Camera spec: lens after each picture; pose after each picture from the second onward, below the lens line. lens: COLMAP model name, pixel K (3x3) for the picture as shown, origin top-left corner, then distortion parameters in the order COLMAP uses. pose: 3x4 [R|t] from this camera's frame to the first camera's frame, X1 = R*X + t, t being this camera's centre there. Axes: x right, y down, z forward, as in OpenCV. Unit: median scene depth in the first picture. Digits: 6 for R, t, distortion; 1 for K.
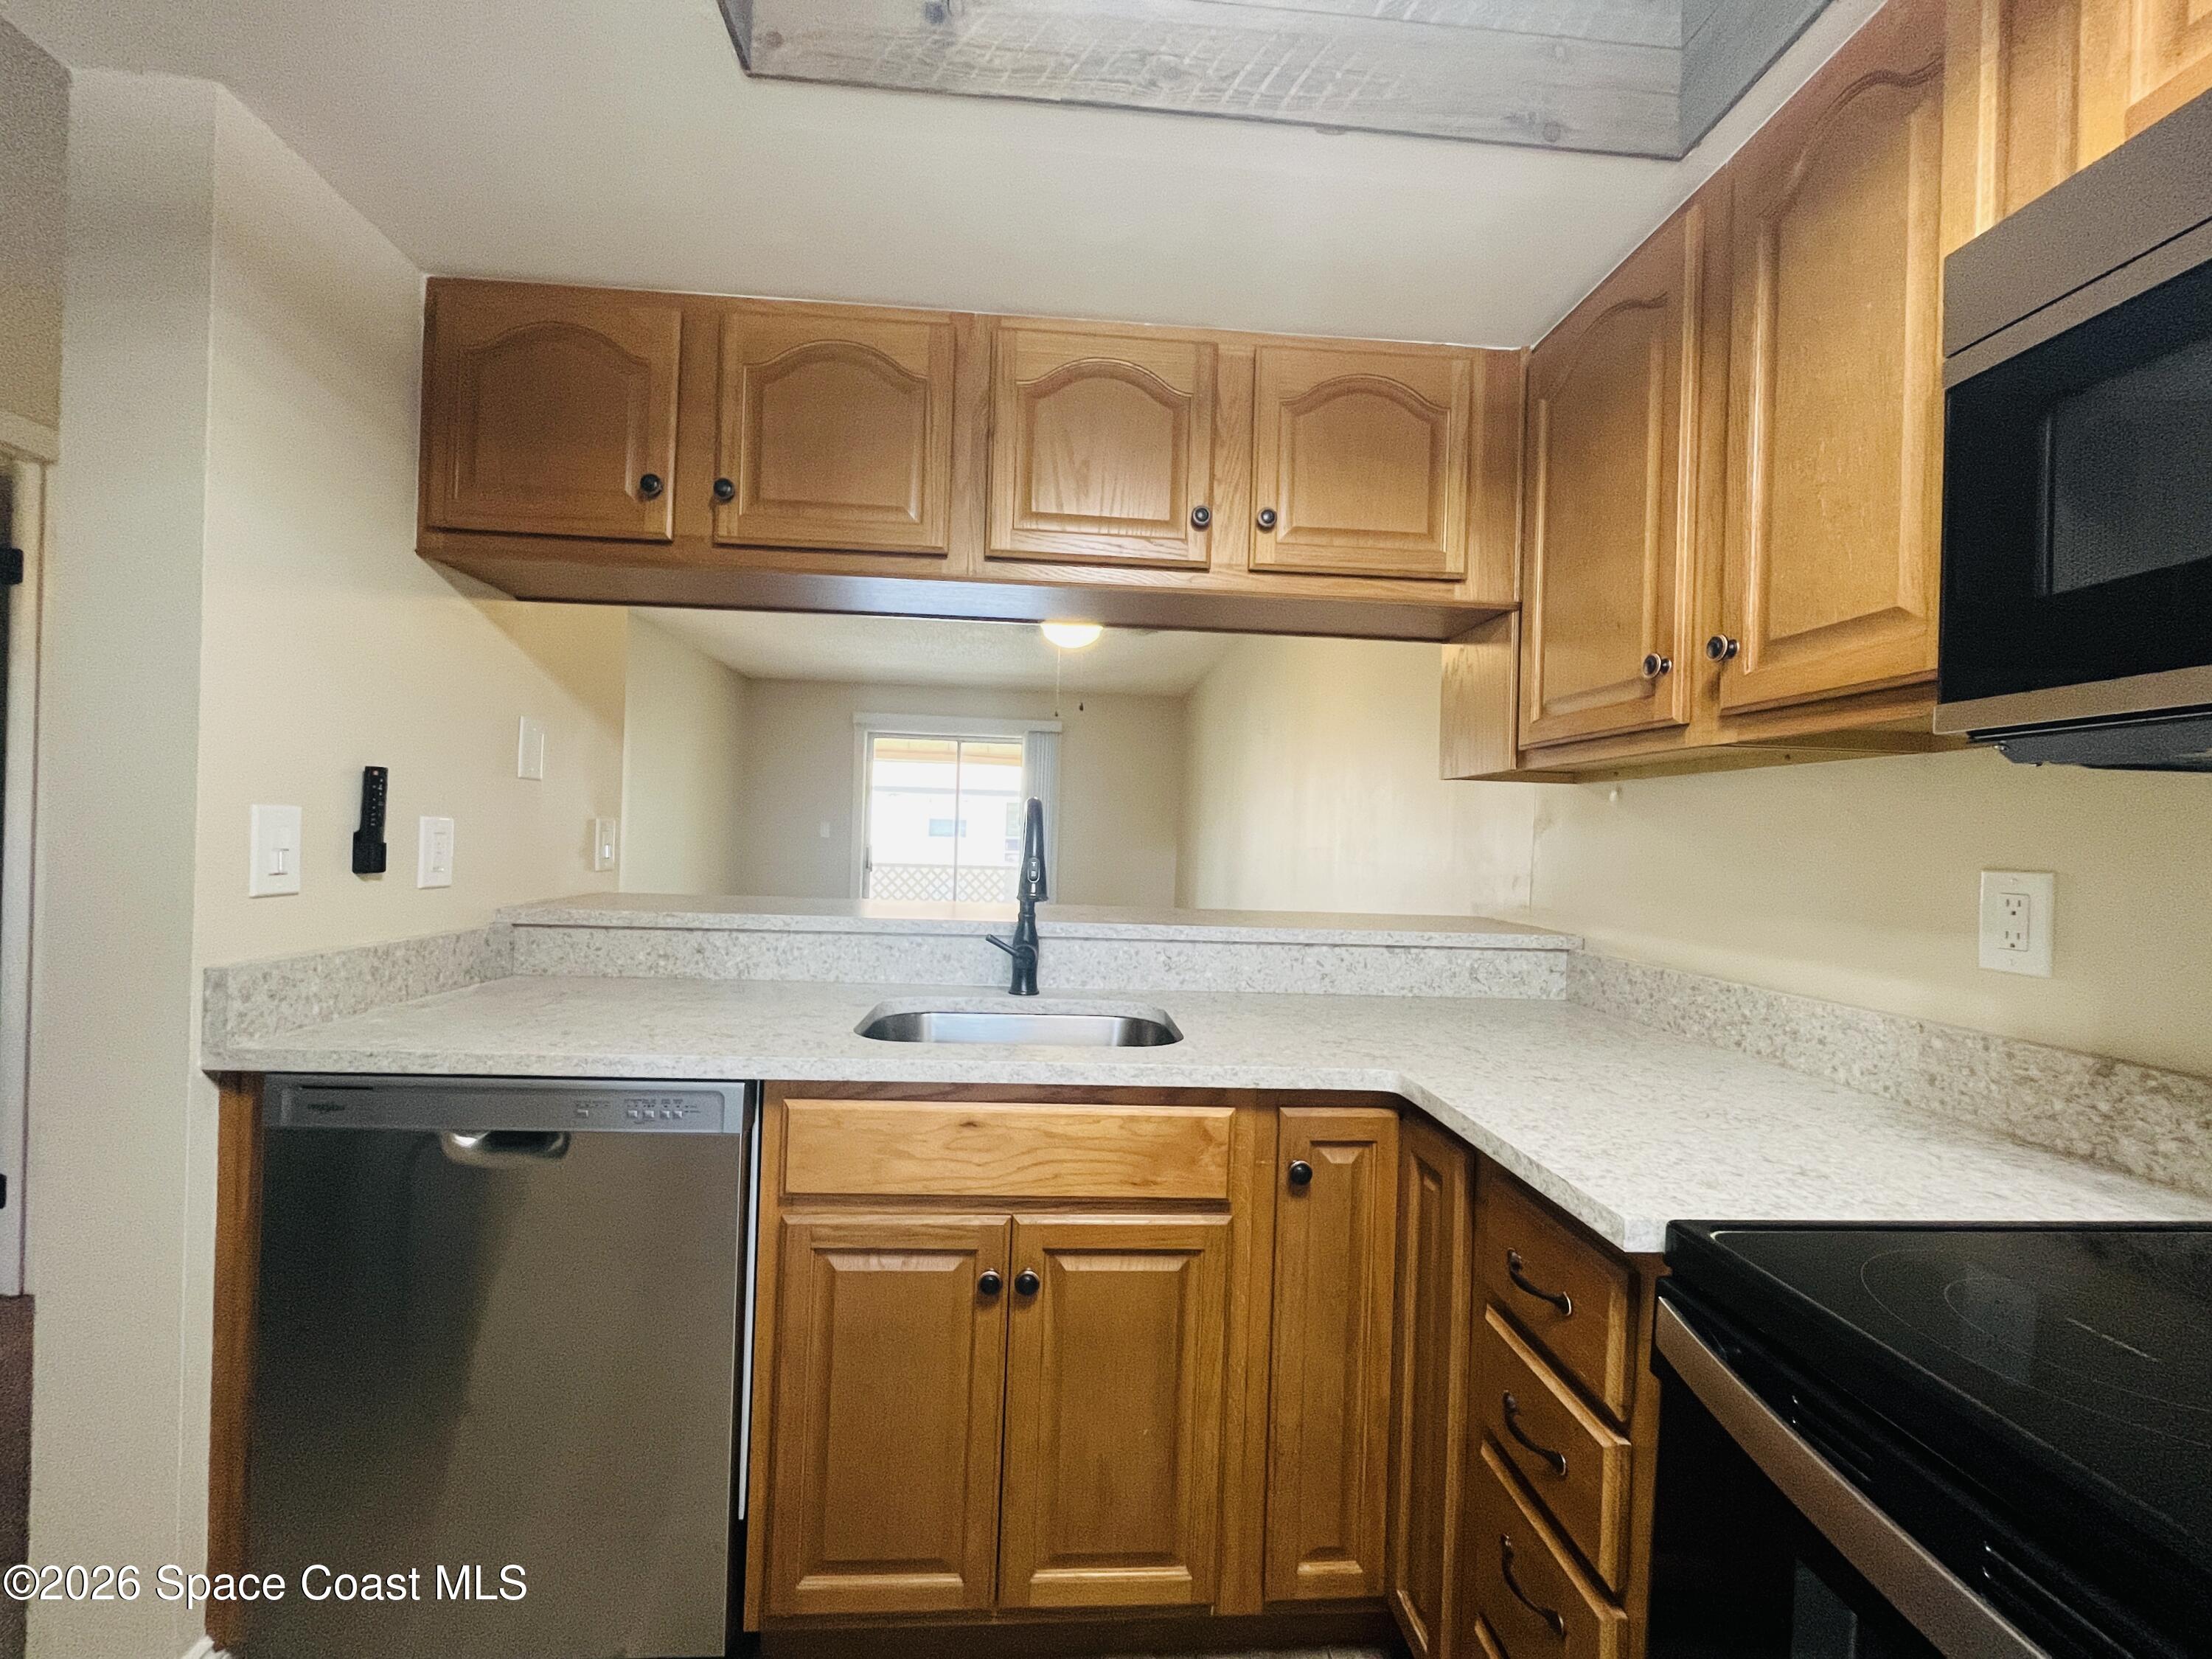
lens RADIAL K [[900.4, 0, 1102.4], [0, 900.4, 837.5], [0, 0, 1]] dist [-0.001961, 0.000603]
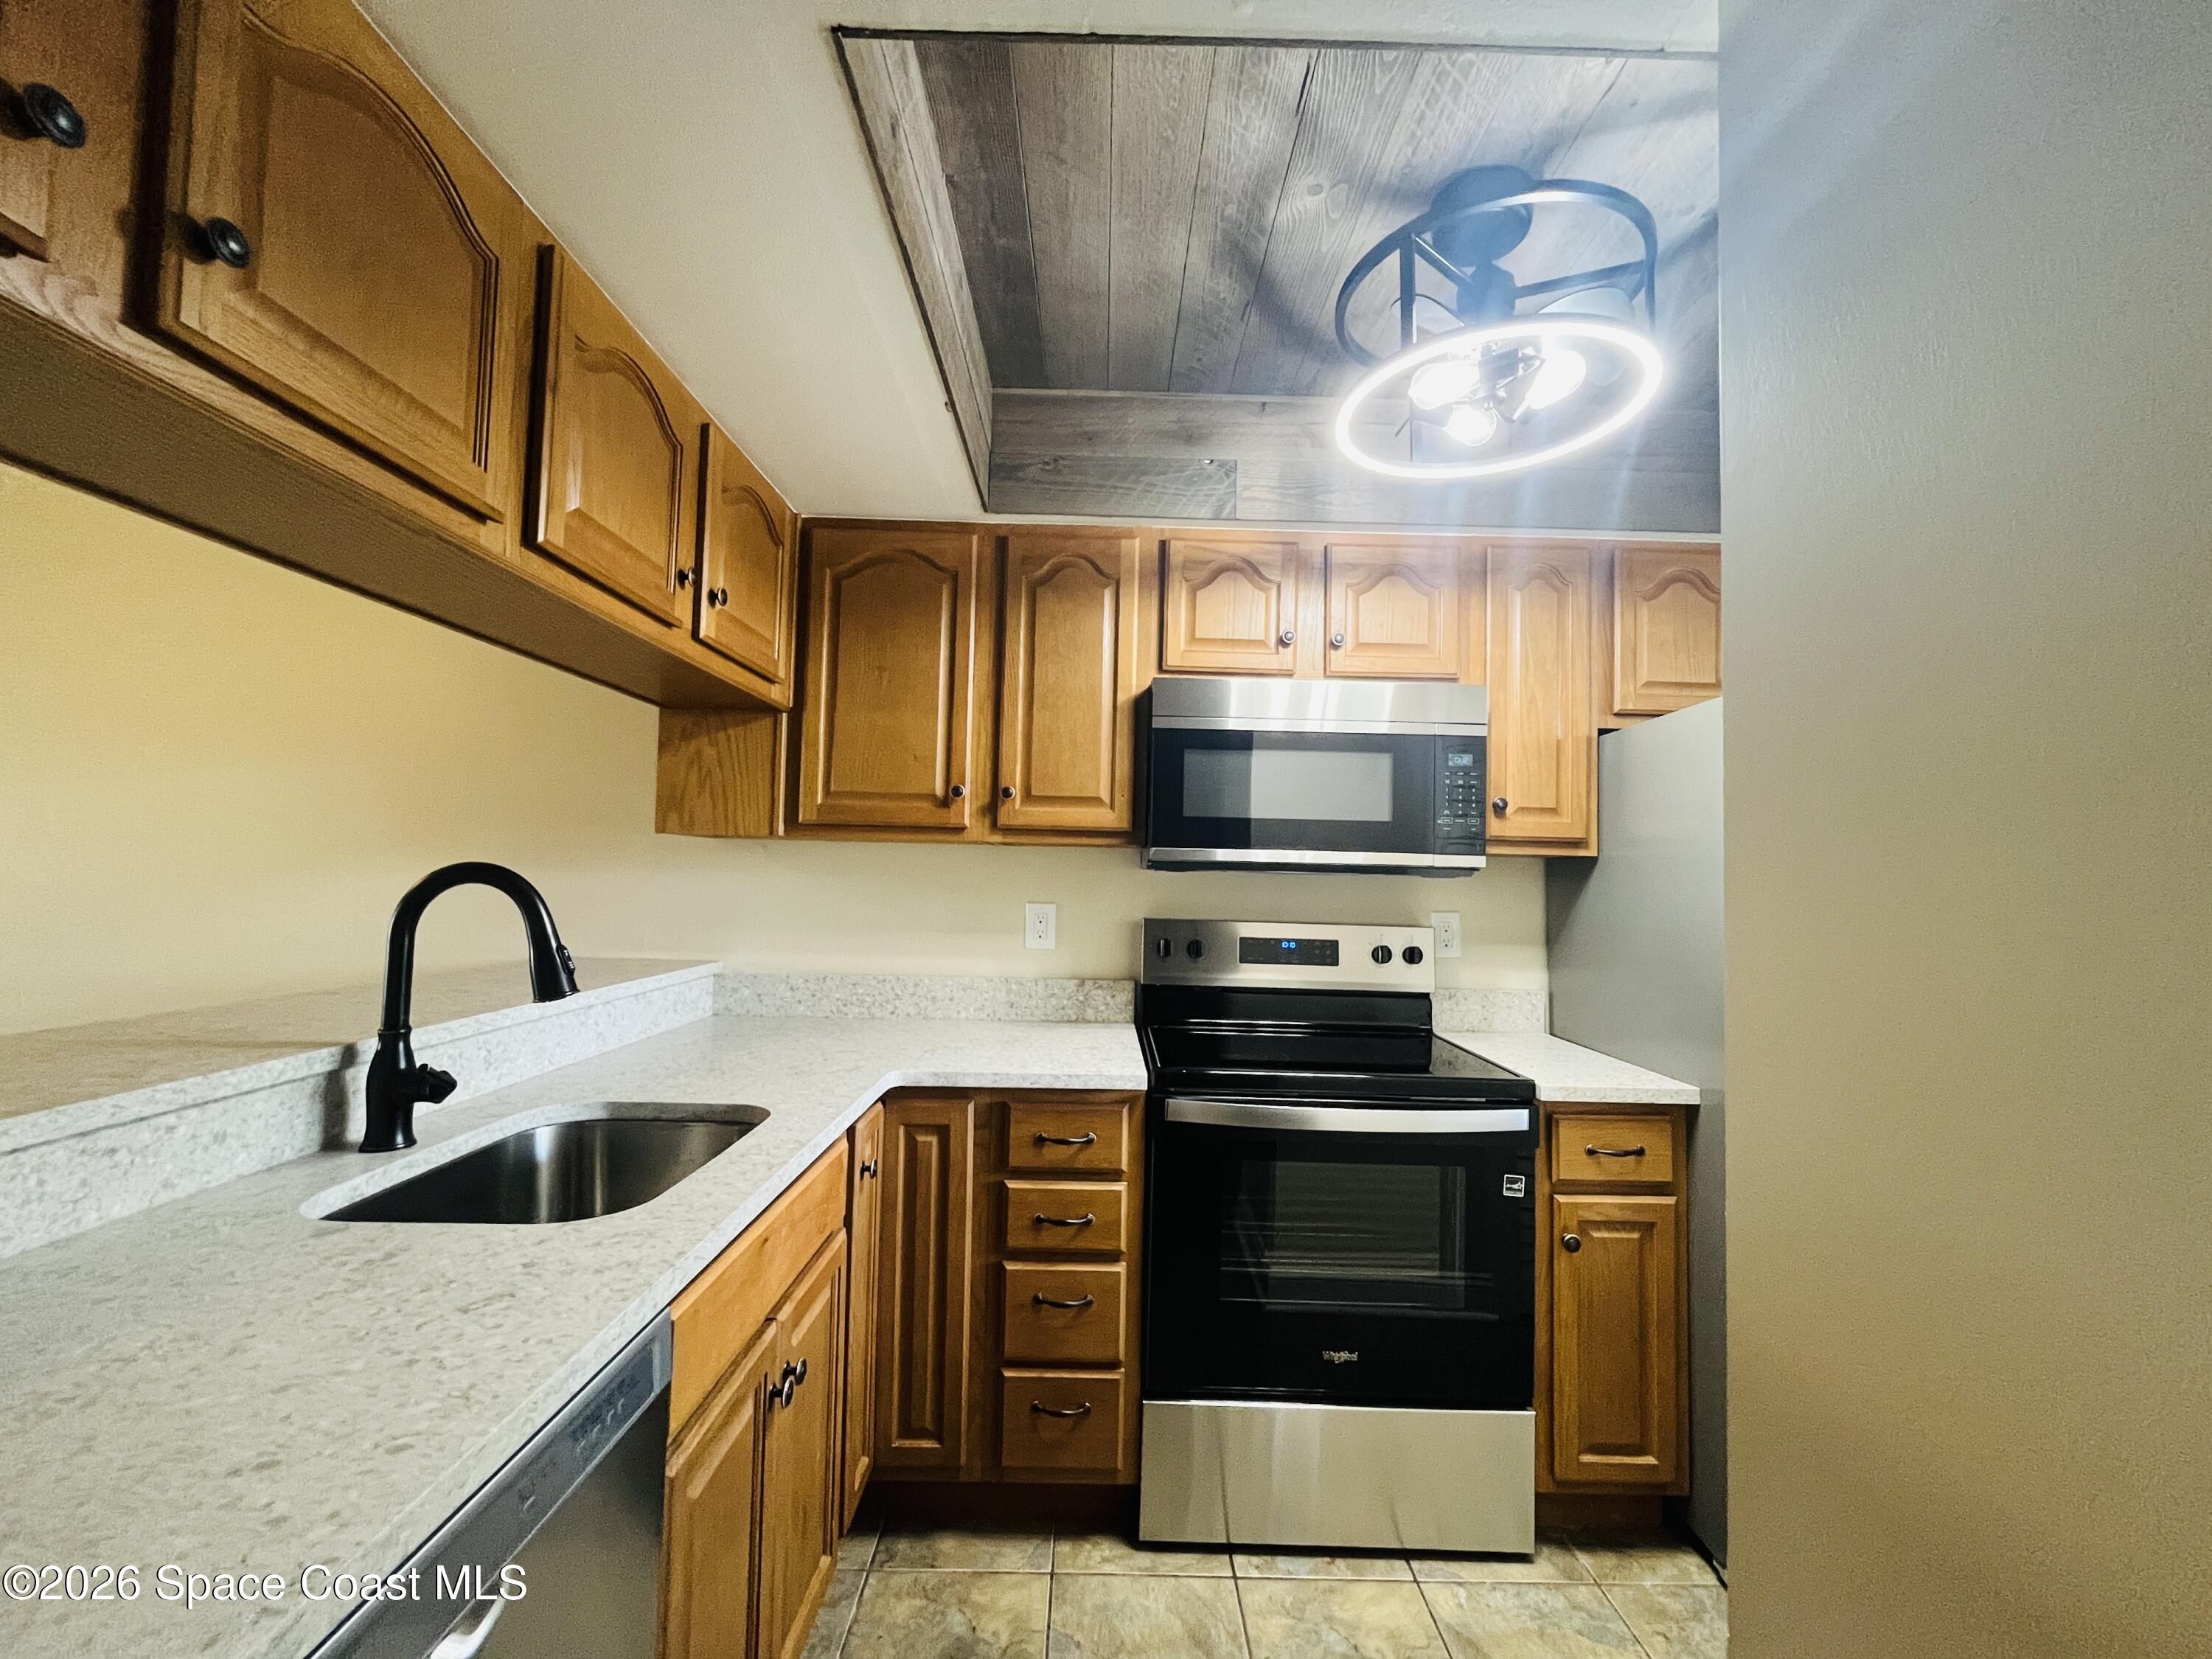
lens RADIAL K [[900.4, 0, 1110.7], [0, 900.4, 833.3], [0, 0, 1]] dist [-0.001961, 0.000603]
pose [[0.064615, 0.015873, 0.997784, -1.052469], [-0.020223, 0.999689, -0.014594, -0.093513], [-0.997705, -0.019235, 0.064916, 0.593400]]
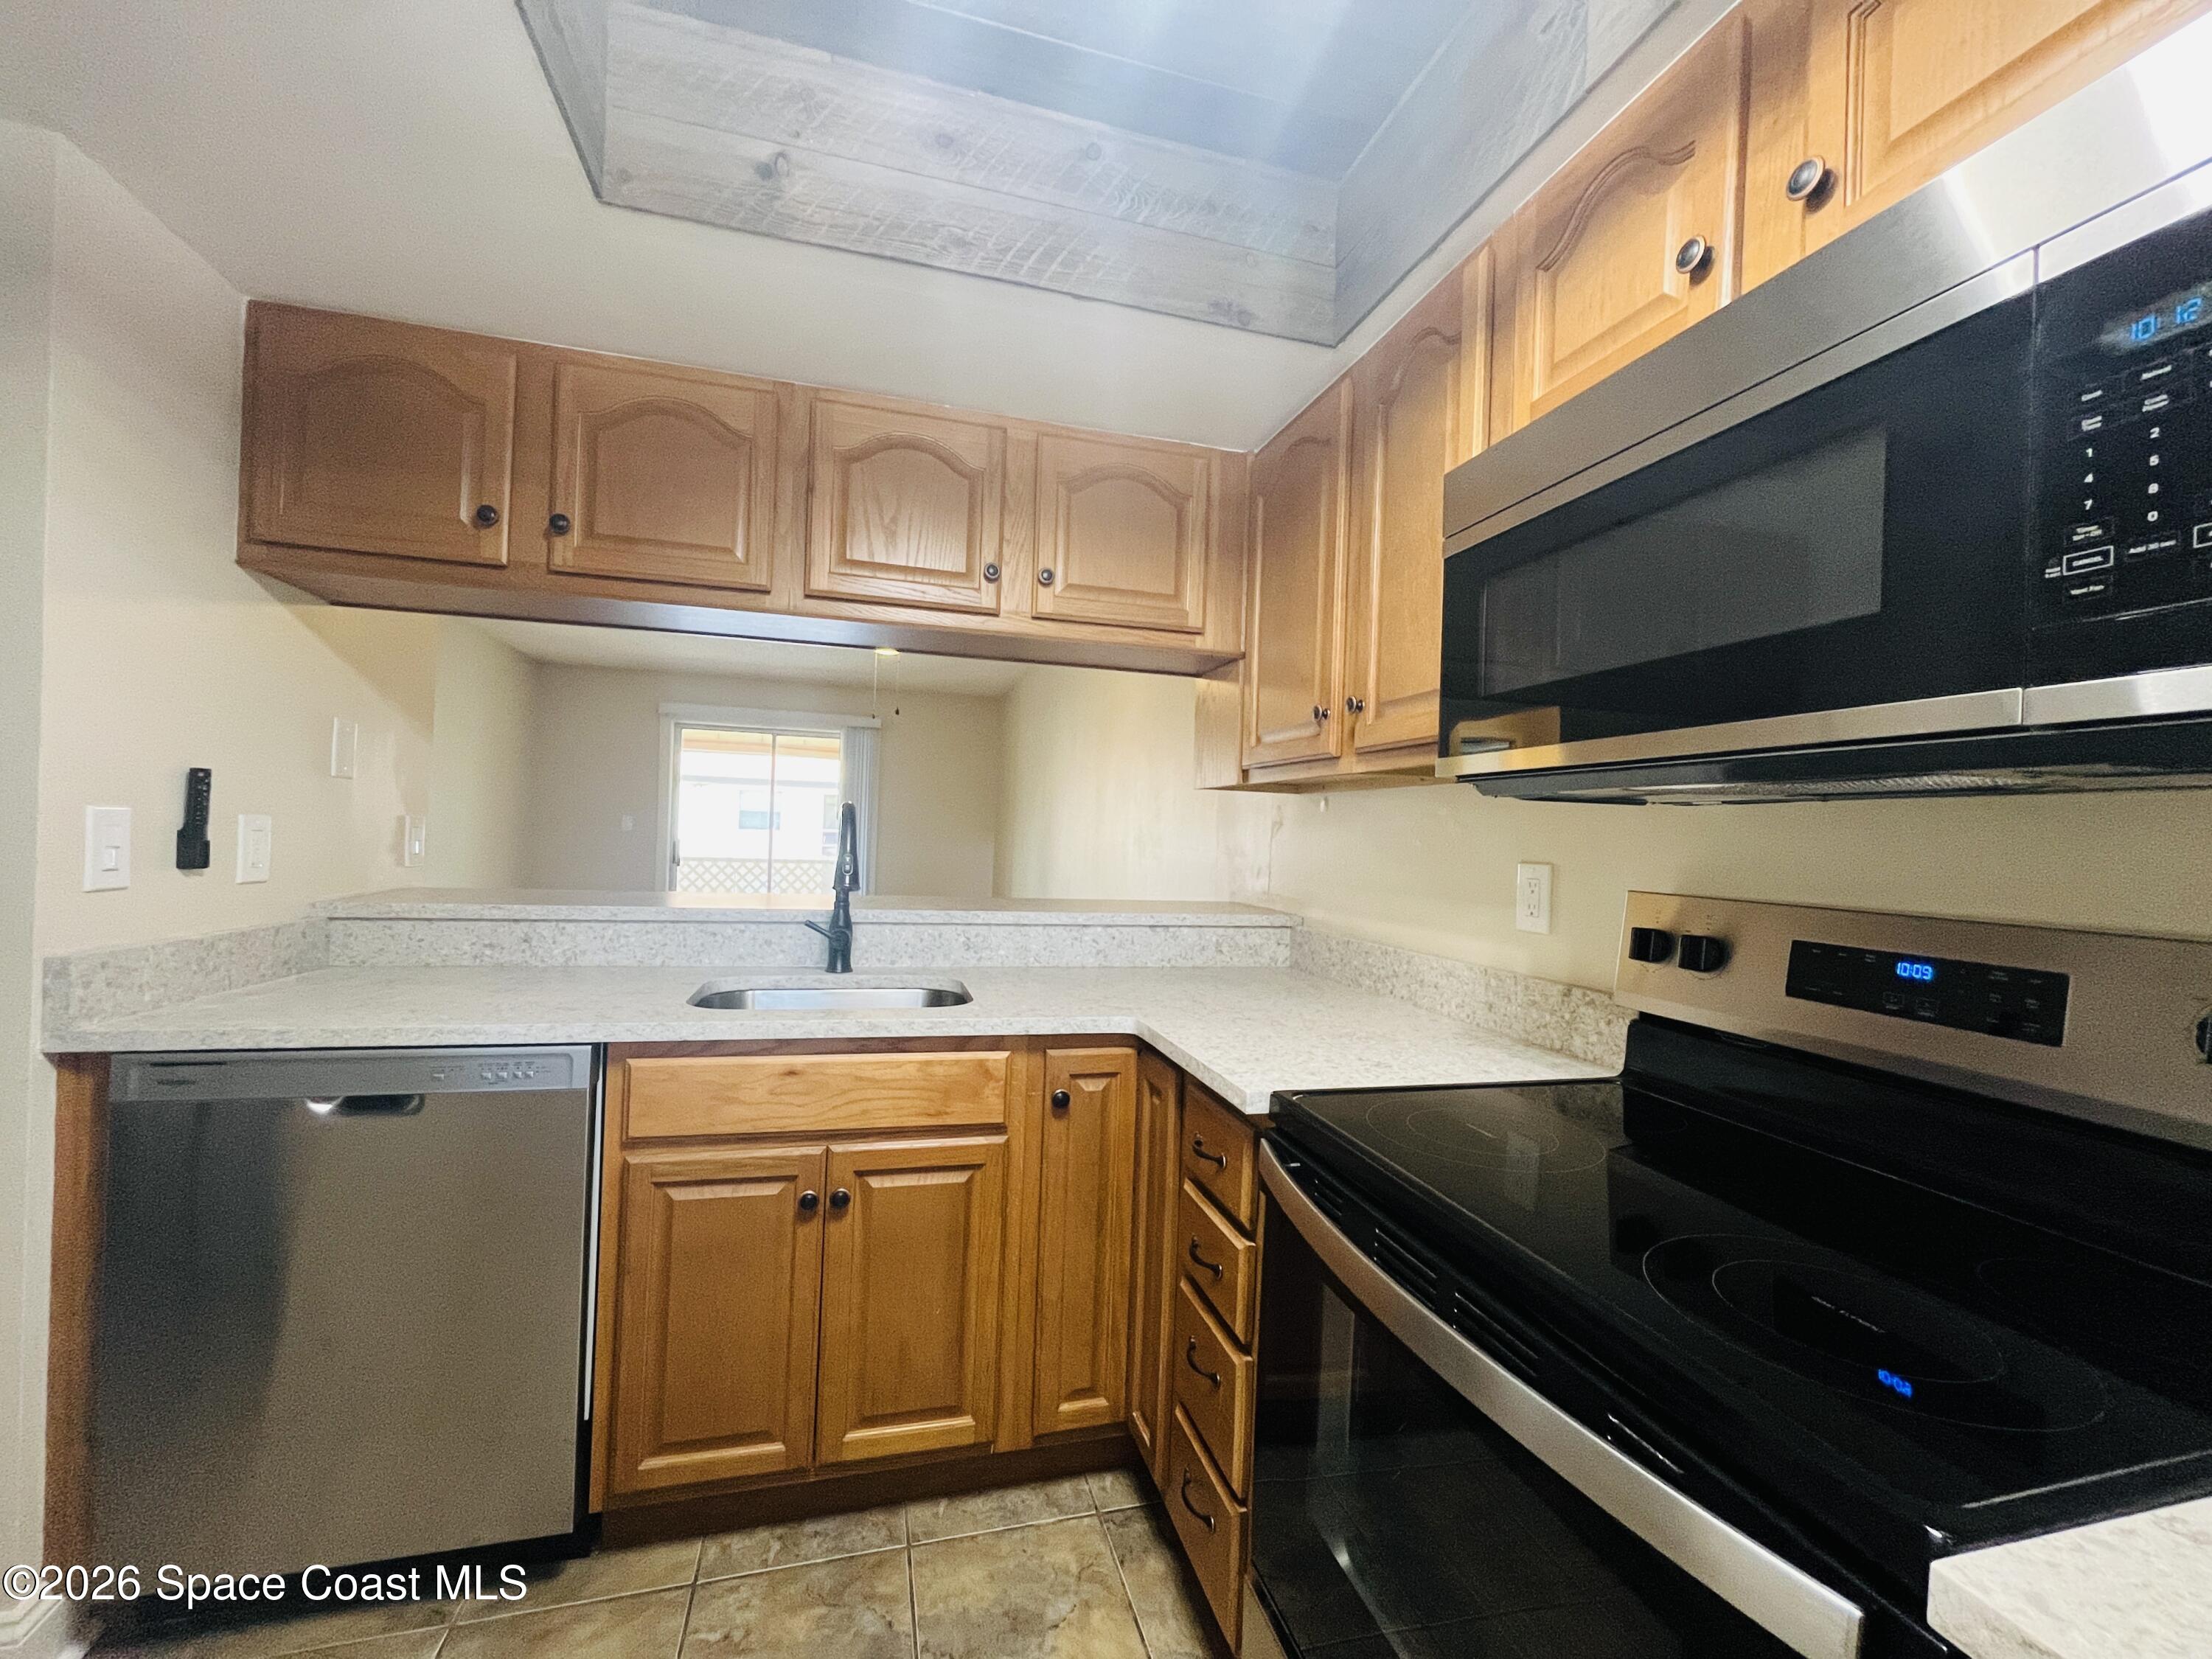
lens RADIAL K [[900.4, 0, 1108.5], [0, 900.4, 839.3], [0, 0, 1]] dist [-0.001961, 0.000603]
pose [[0.980084, 0.002764, 0.198563, 0.029776], [-0.004672, 0.999947, 0.009145, -0.010811], [-0.198528, -0.009891, 0.980045, -0.271221]]
